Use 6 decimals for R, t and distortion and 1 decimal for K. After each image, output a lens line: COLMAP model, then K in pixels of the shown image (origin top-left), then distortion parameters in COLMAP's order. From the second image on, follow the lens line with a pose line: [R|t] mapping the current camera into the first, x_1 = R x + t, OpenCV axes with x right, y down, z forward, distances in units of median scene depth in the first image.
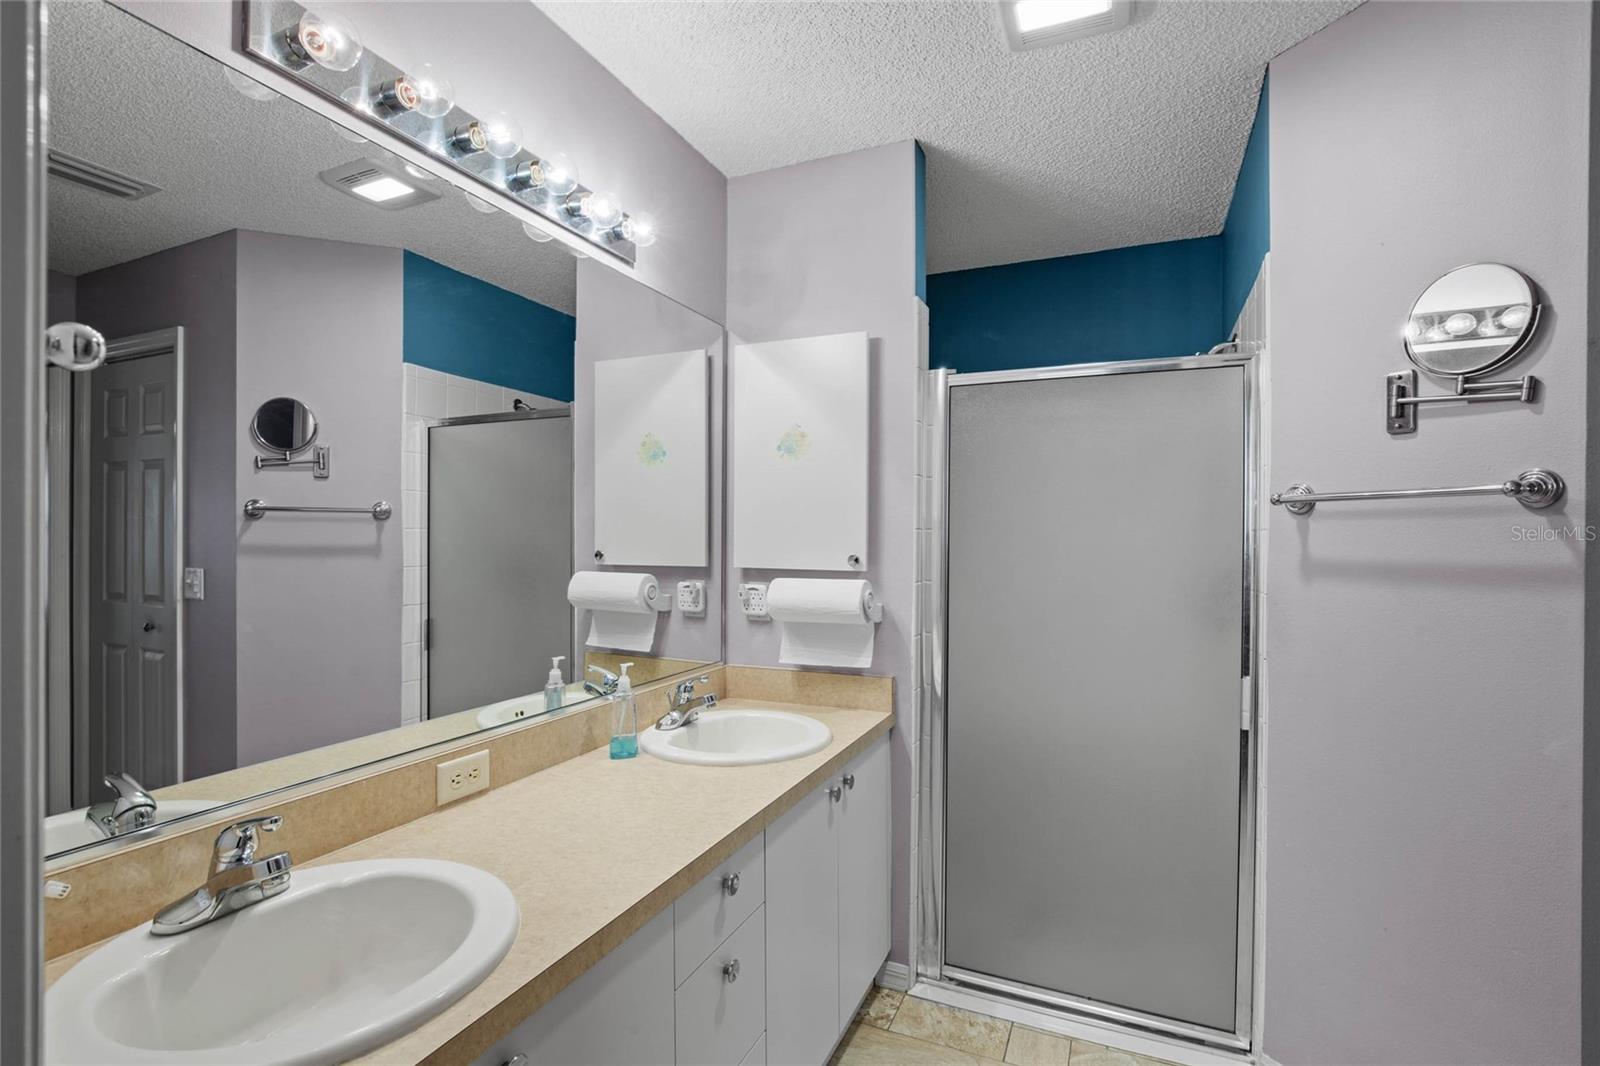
lens RADIAL K [[735.8, 0, 802.1], [0, 735.8, 539.1], [0, 0, 1]] dist [-0.026364, 0.007941]
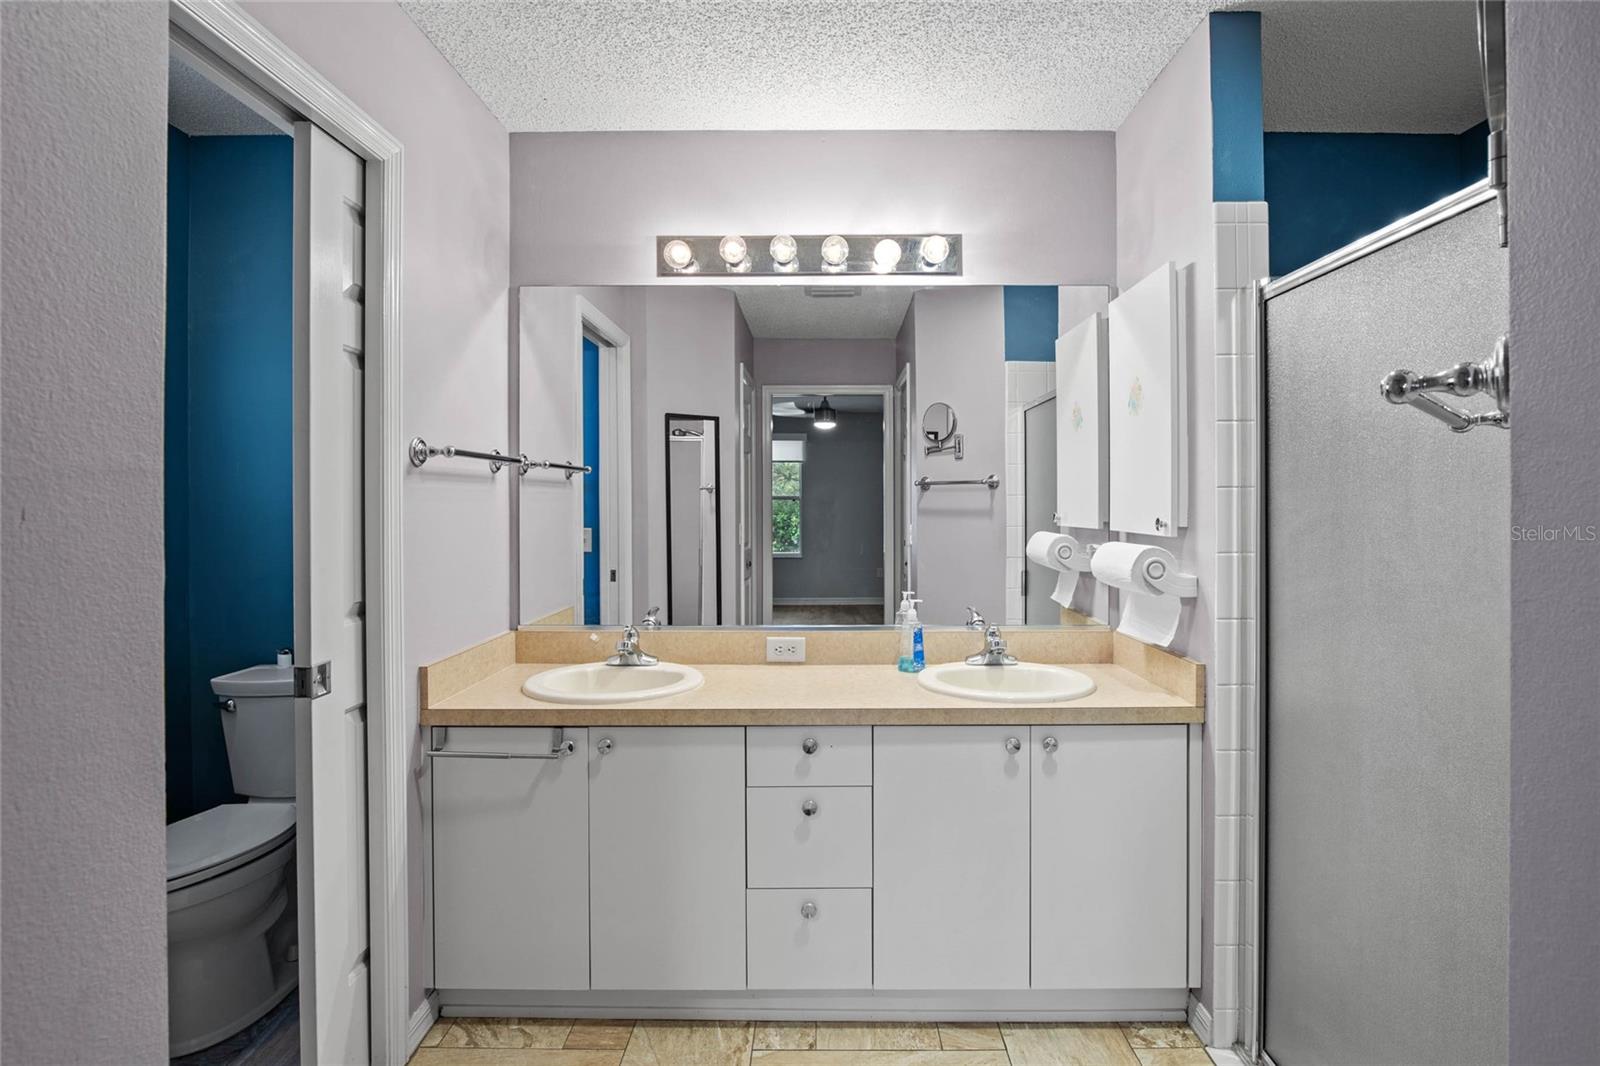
lens RADIAL K [[752.2, 0, 805.6], [0, 752.2, 526.0], [0, 0, 1]] dist [-0.018946, 0.000419]
pose [[0.404171, 0.020137, -0.914462, 0.628213], [0.003329, 0.999719, 0.023486, 0.008676], [0.914677, -0.012537, 0.403991, 0.221431]]
